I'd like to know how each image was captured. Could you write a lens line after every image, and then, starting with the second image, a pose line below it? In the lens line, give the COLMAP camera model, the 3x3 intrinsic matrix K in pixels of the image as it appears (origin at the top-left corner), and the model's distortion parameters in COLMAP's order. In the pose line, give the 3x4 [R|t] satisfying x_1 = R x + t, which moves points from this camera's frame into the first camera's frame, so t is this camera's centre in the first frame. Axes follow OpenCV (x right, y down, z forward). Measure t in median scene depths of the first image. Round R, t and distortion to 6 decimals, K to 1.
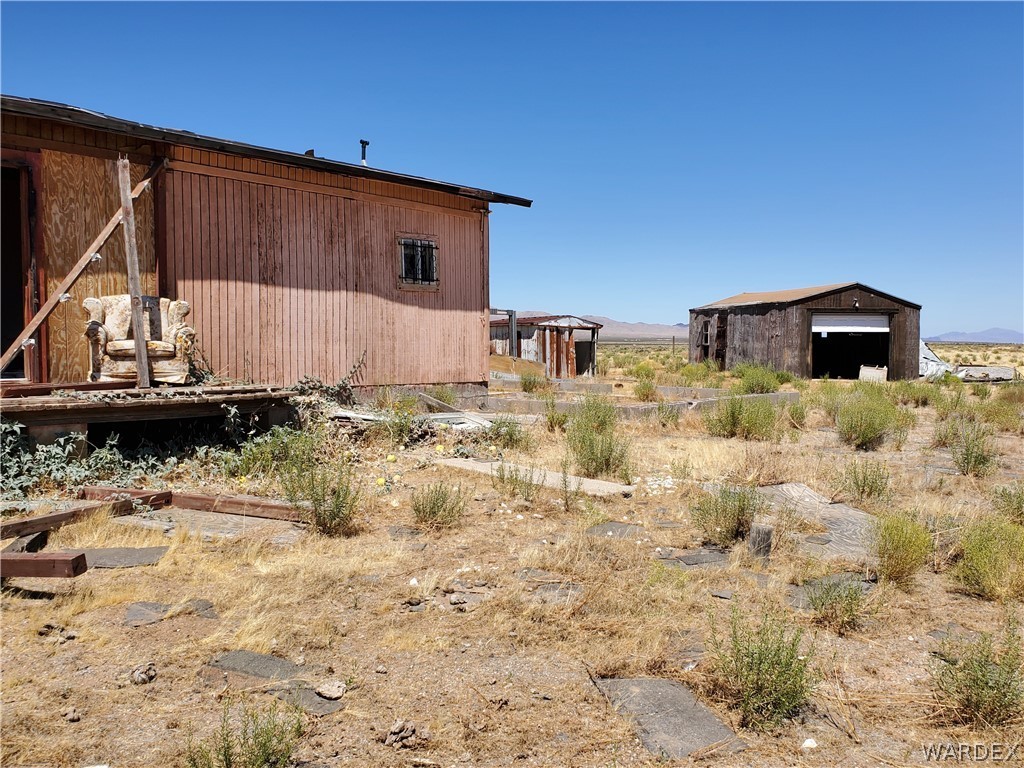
lens RADIAL K [[875.9, 0, 509.3], [0, 875.9, 398.9], [0, 0, 1]] dist [0.075879, -0.129024]
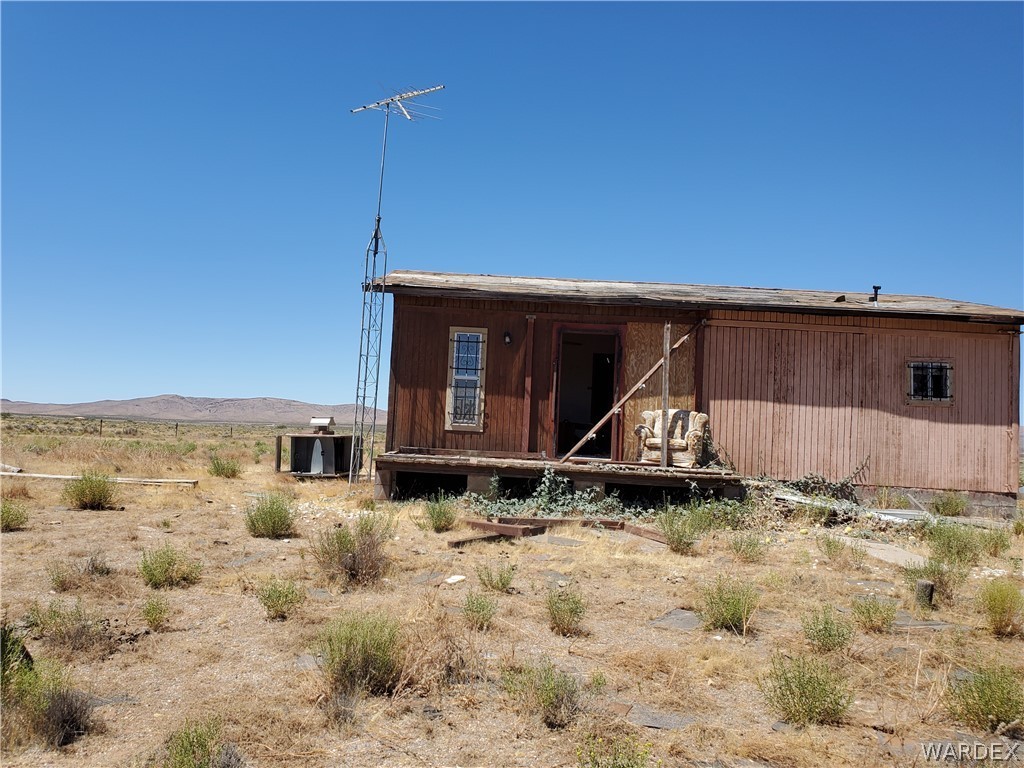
lens RADIAL K [[886.5, 0, 492.0], [0, 886.5, 392.8], [0, 0, 1]] dist [0.092863, -0.141857]
pose [[0.675945, -0.005967, -0.736928, 0.426321], [-0.091237, 0.991597, -0.091715, 0.020781], [0.731282, 0.129229, 0.669721, -0.230519]]
